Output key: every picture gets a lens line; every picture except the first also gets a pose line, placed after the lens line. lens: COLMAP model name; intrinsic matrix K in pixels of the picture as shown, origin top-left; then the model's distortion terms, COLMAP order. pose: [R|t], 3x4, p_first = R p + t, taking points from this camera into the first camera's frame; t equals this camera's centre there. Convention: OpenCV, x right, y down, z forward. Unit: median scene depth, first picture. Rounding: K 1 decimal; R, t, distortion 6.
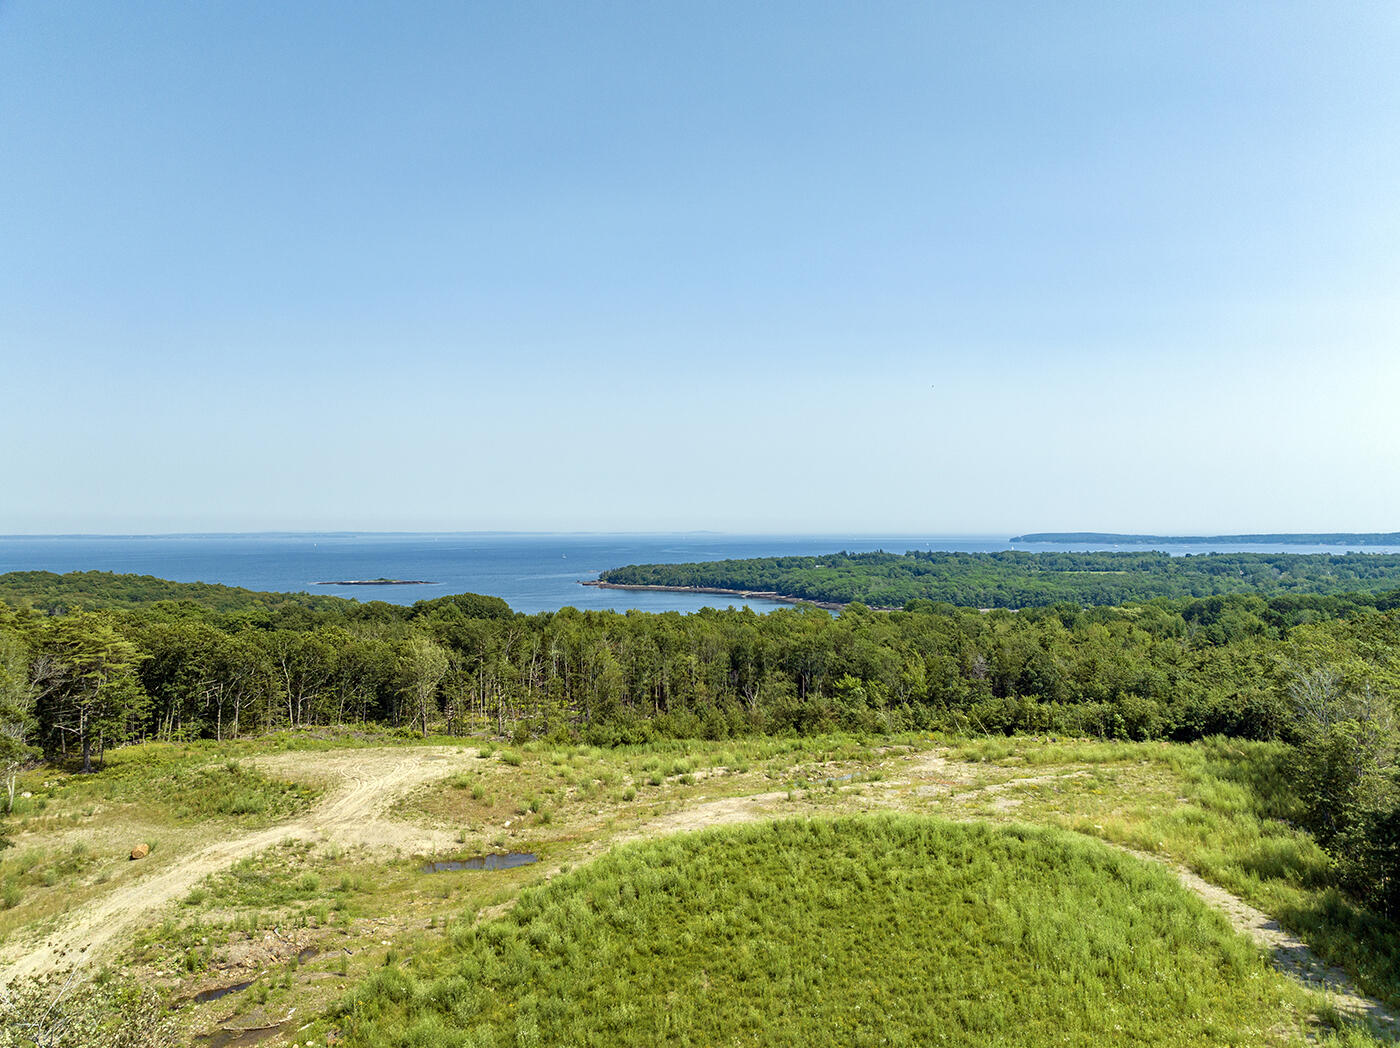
lens RADIAL K [[998.5, 0, 700.0], [0, 998.5, 524.0], [0, 0, 1]] dist [-0.043975, 0.029241]
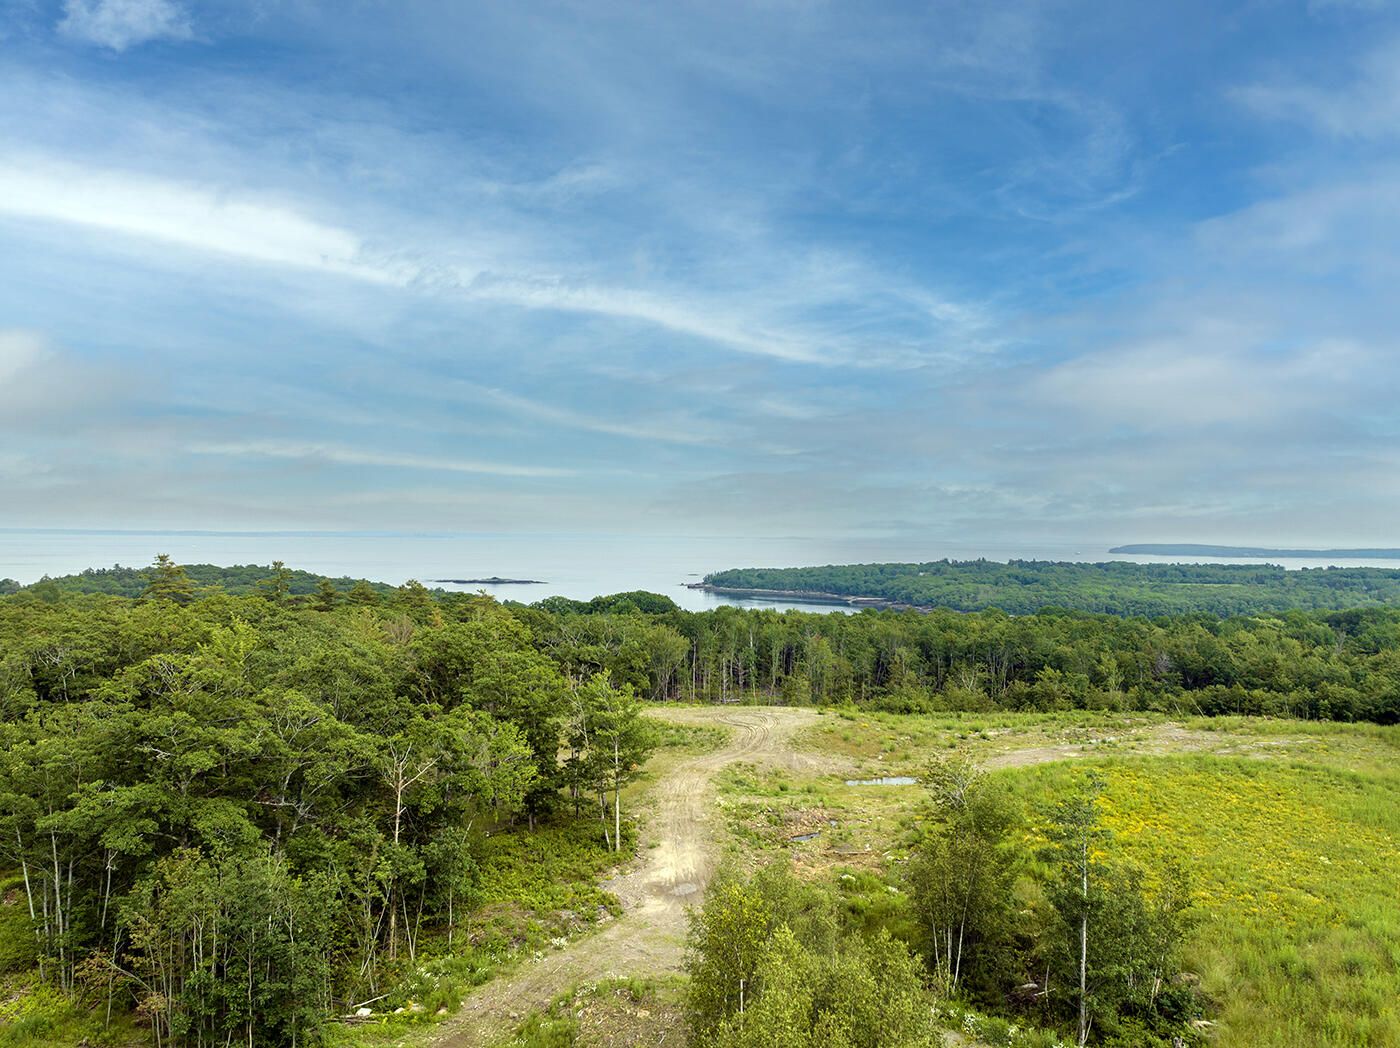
lens RADIAL K [[998.5, 0, 700.0], [0, 998.5, 524.0], [0, 0, 1]] dist [-0.043975, 0.029241]
pose [[0.996258, 0.014372, -0.085222, -0.157112], [-0.014765, 0.999883, -0.003983, -0.000947], [0.085155, 0.005226, 0.996354, -0.166954]]
